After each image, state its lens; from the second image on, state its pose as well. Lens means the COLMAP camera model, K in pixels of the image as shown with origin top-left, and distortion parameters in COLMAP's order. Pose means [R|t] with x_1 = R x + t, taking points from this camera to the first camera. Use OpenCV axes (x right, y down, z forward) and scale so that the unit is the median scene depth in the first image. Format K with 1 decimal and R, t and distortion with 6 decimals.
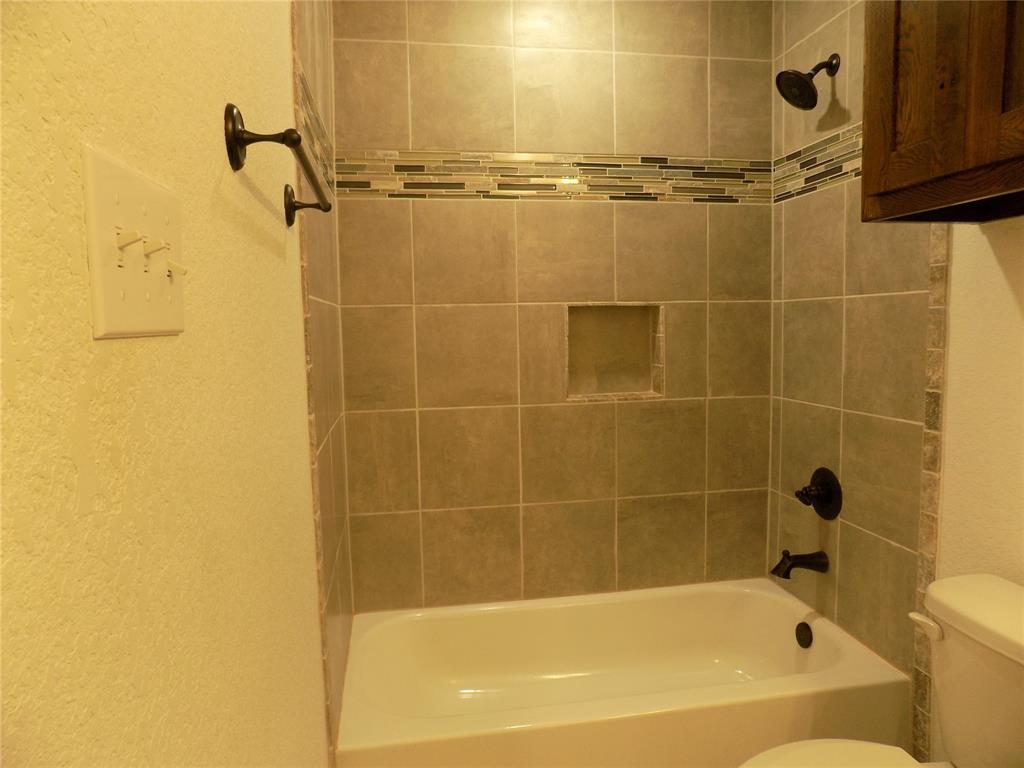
lens RADIAL K [[700.4, 0, 512.0], [0, 700.4, 384.0], [0, 0, 1]] dist [-0.073217, 0.069914]
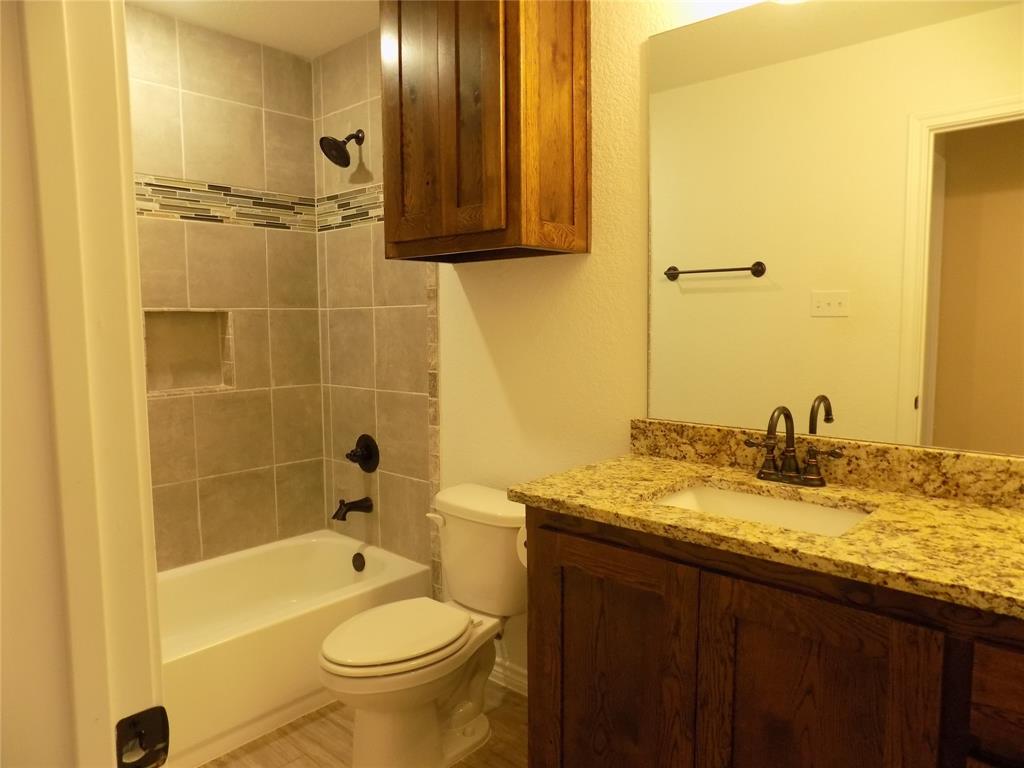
lens RADIAL K [[700.4, 0, 512.0], [0, 700.4, 384.0], [0, 0, 1]] dist [-0.073217, 0.069914]
pose [[0.791992, -0.044989, 0.608872, -0.138868], [0.046931, 0.998817, 0.012755, 0.019297], [-0.608725, 0.018473, 0.793166, -0.241544]]
